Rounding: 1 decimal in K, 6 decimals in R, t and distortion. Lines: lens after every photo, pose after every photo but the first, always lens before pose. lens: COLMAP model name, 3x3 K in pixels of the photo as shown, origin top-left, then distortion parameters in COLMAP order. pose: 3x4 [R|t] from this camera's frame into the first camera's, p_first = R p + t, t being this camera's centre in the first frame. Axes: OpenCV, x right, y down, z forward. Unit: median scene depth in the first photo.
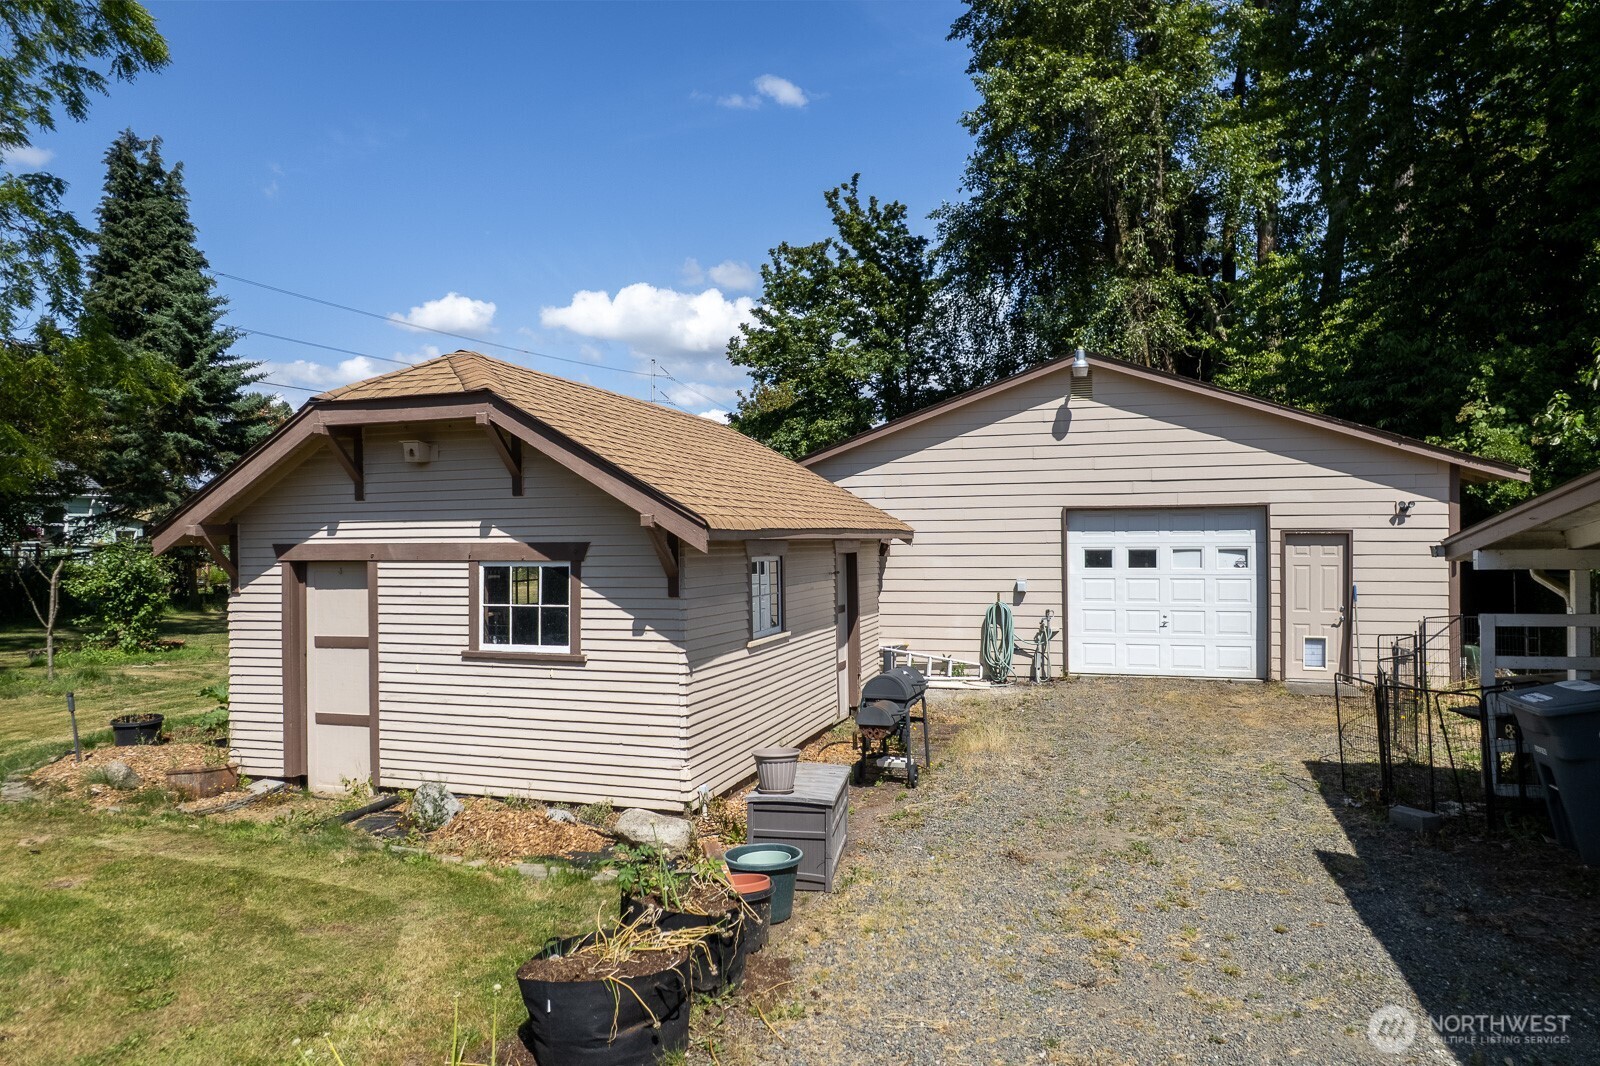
lens RADIAL K [[1024.8, 0, 800.0], [0, 1024.8, 533.0], [0, 0, 1]] dist [-0.000083, -0.000024]
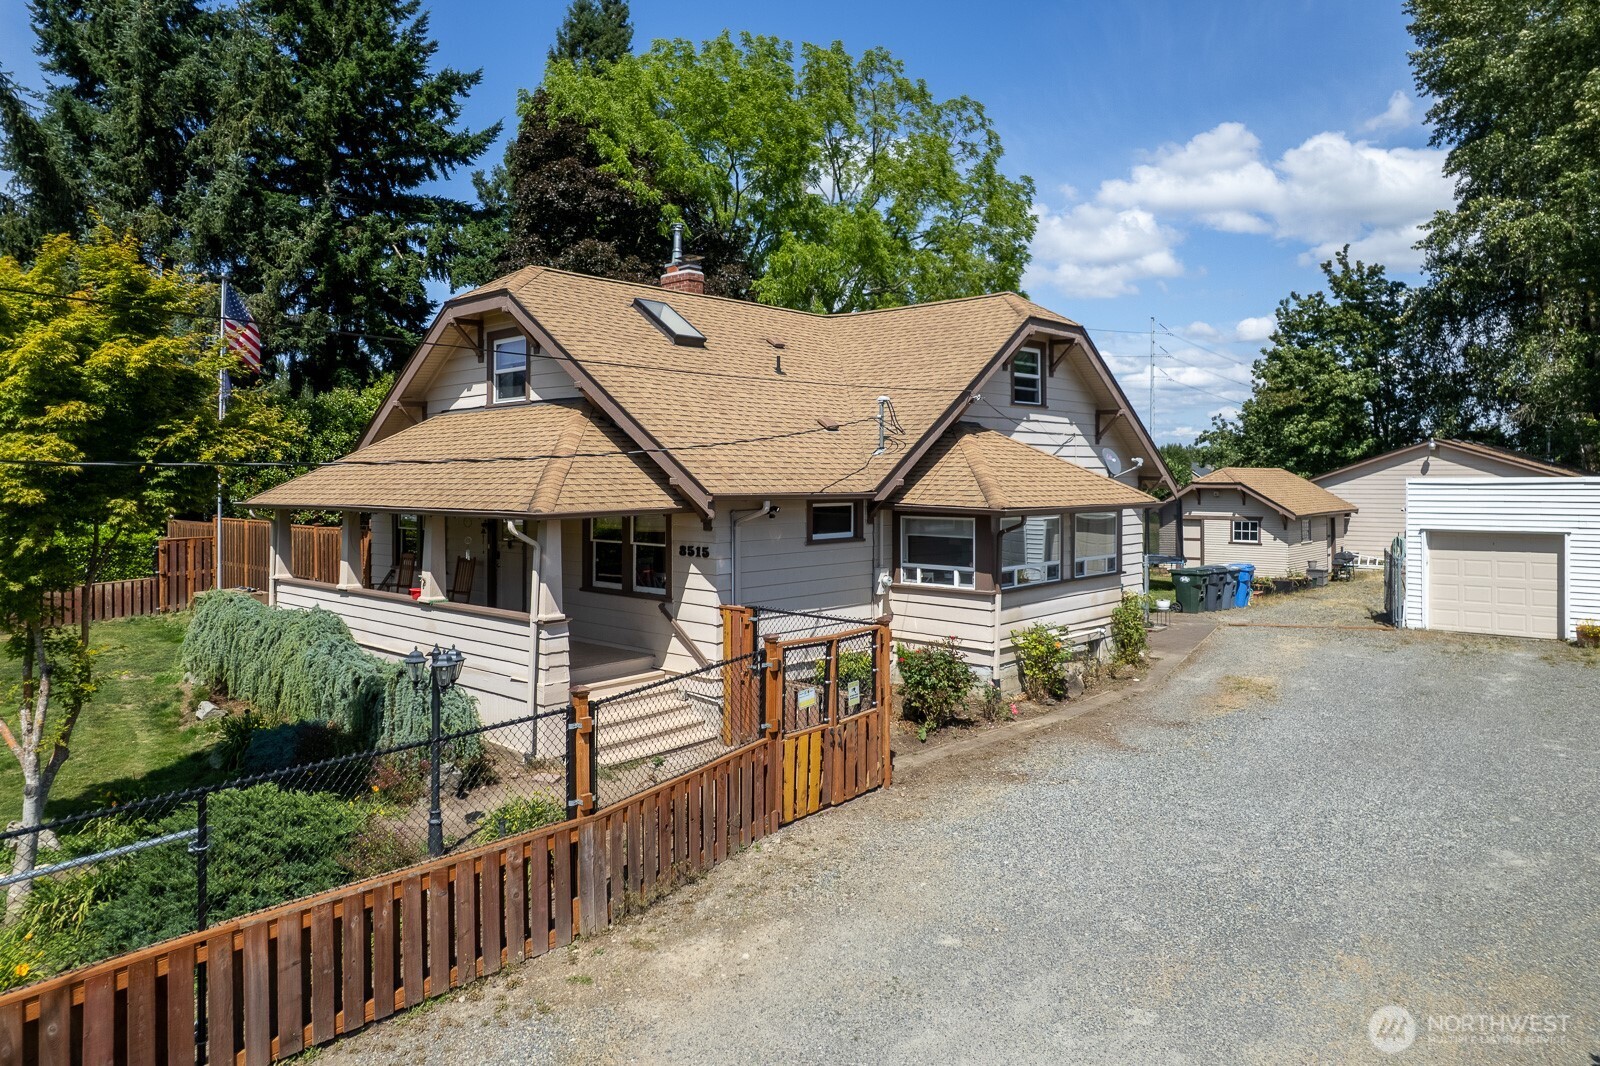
lens RADIAL K [[1051.2, 0, 800.7], [0, 1051.2, 469.3], [0, 0, 1]] dist [-0.042649, 0.000025]
pose [[0.904586, 0.004433, -0.426269, -0.066813], [-0.004237, 0.999990, 0.001408, -0.128208], [0.426271, 0.000532, 0.904595, -2.574746]]
